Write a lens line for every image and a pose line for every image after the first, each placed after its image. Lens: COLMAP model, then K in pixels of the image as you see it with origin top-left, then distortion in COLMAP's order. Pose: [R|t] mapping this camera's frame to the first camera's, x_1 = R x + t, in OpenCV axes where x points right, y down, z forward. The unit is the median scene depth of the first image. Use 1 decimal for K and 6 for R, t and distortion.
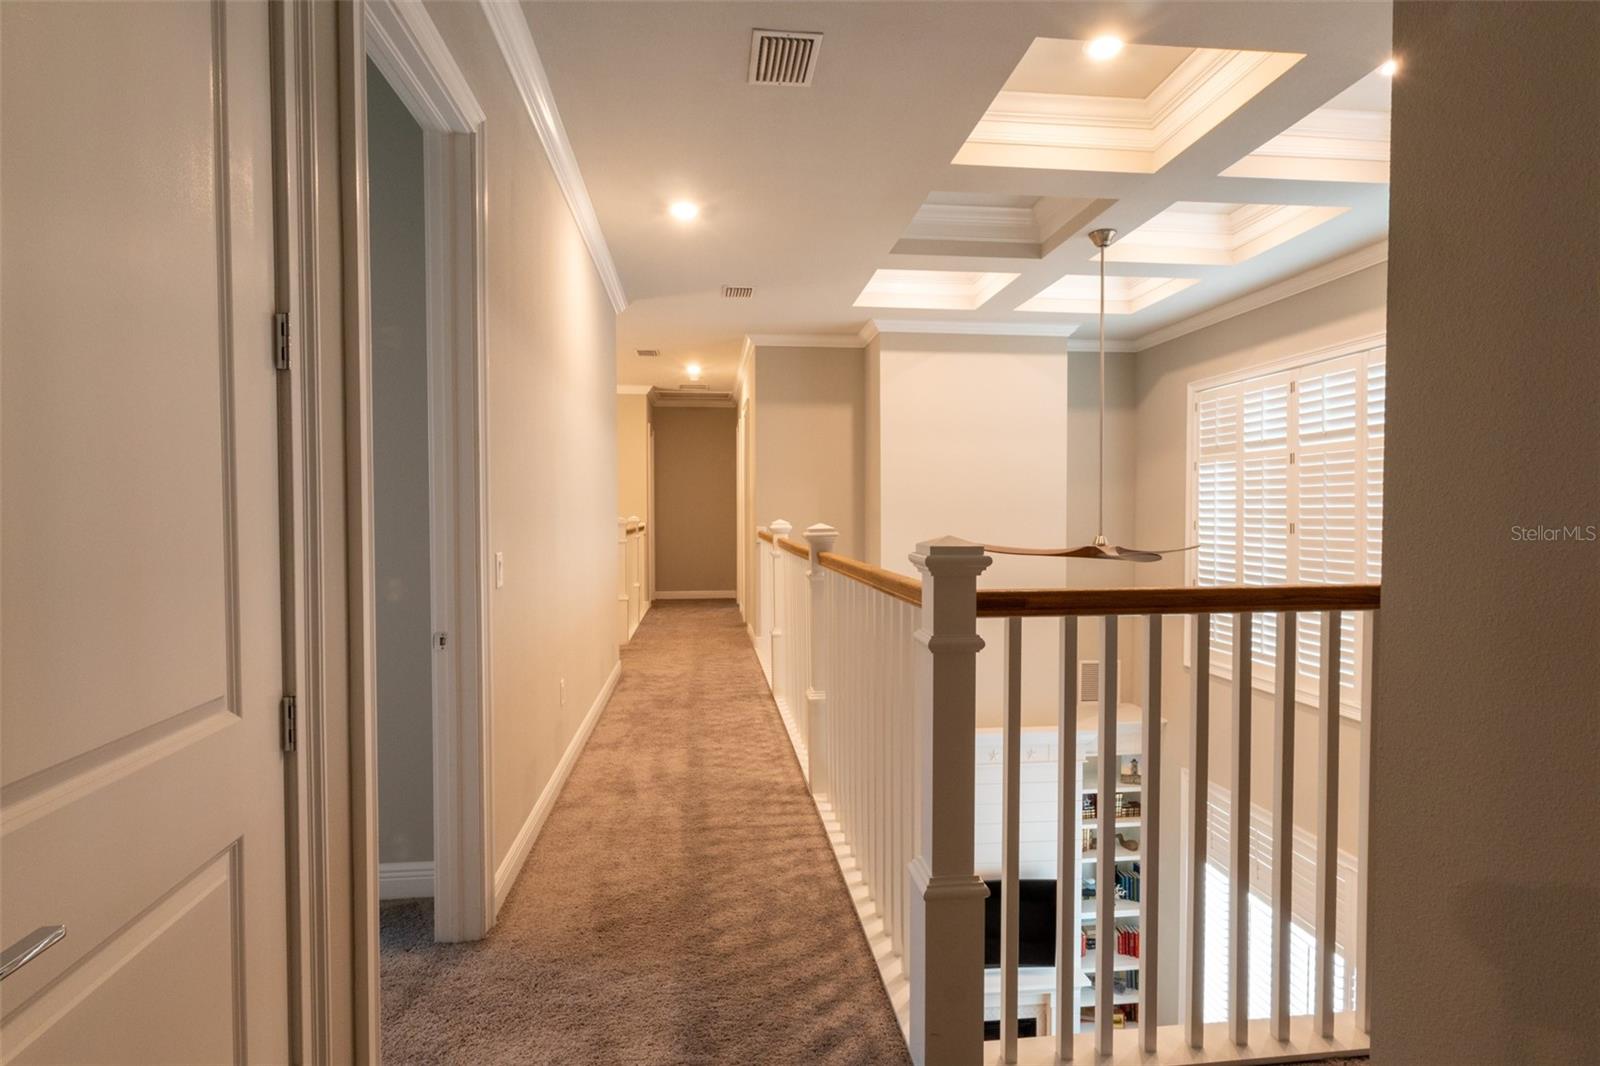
lens RADIAL K [[778.7, 0, 799.3], [0, 778.7, 527.6], [0, 0, 1]] dist [0.005414, 0.000824]
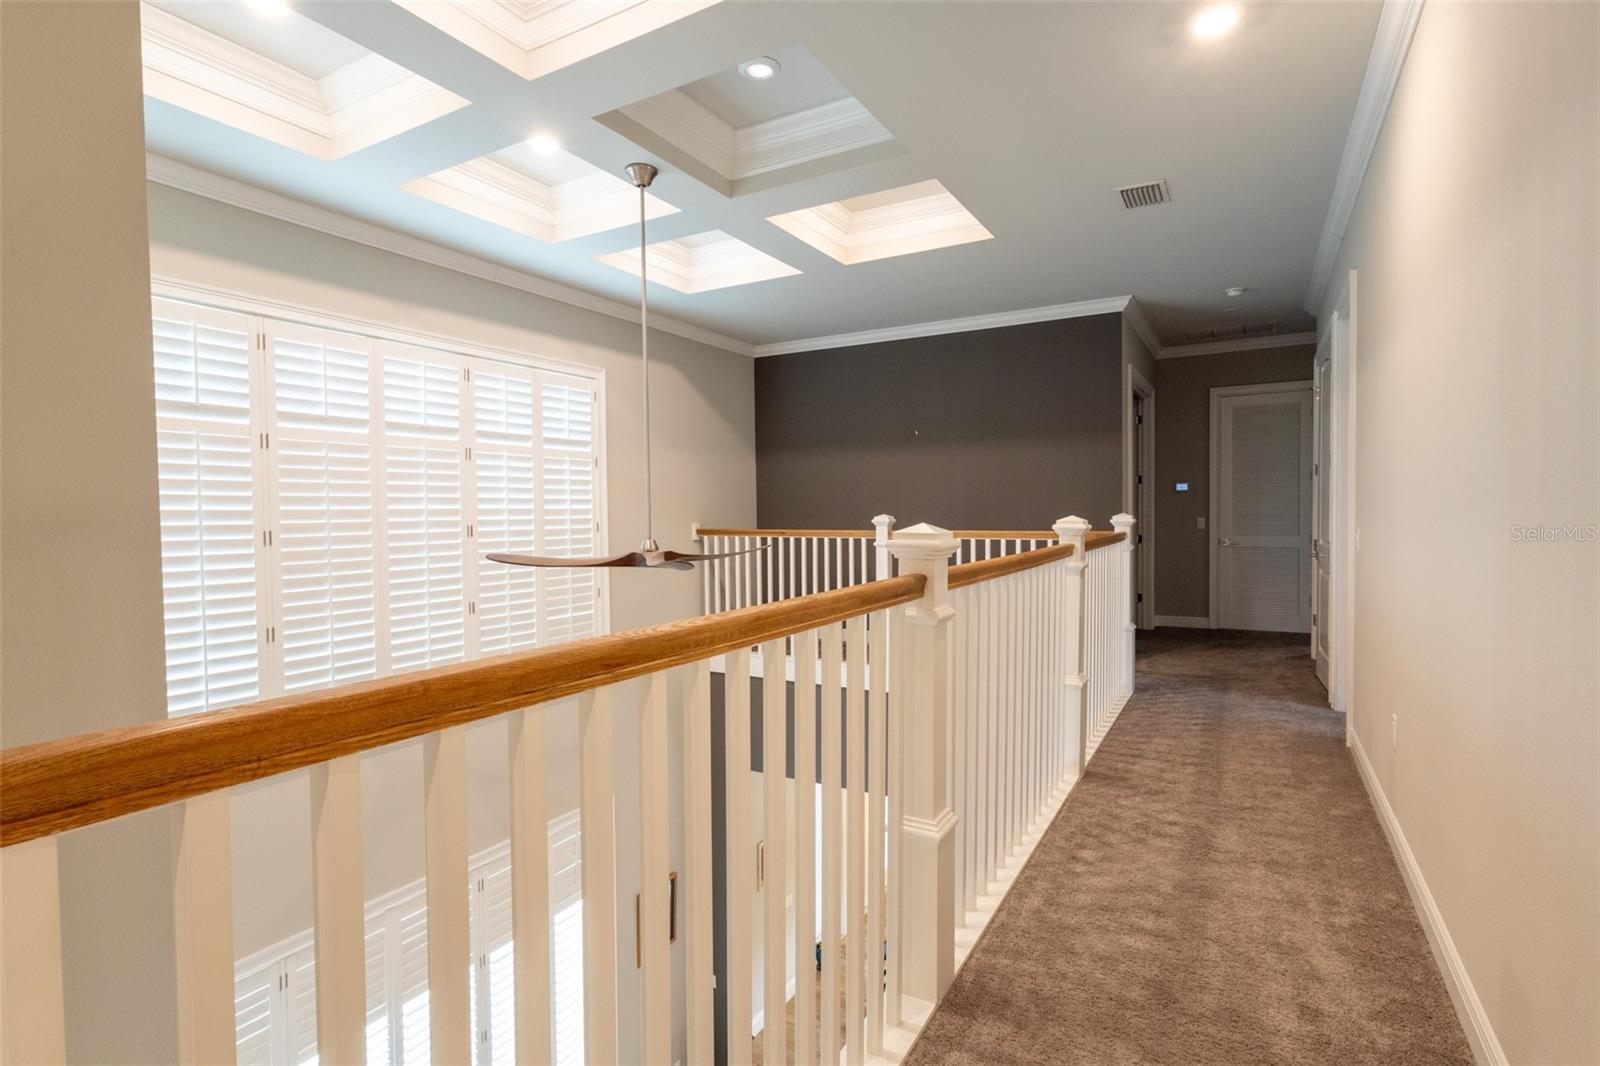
lens RADIAL K [[778.7, 0, 806.8], [0, 778.7, 530.2], [0, 0, 1]] dist [0.005414, 0.000824]
pose [[-0.796091, 0.000098, 0.605177, -0.233143], [0.028365, 0.998907, 0.037153, -0.022061], [-0.604512, 0.046743, -0.795223, 1.475928]]
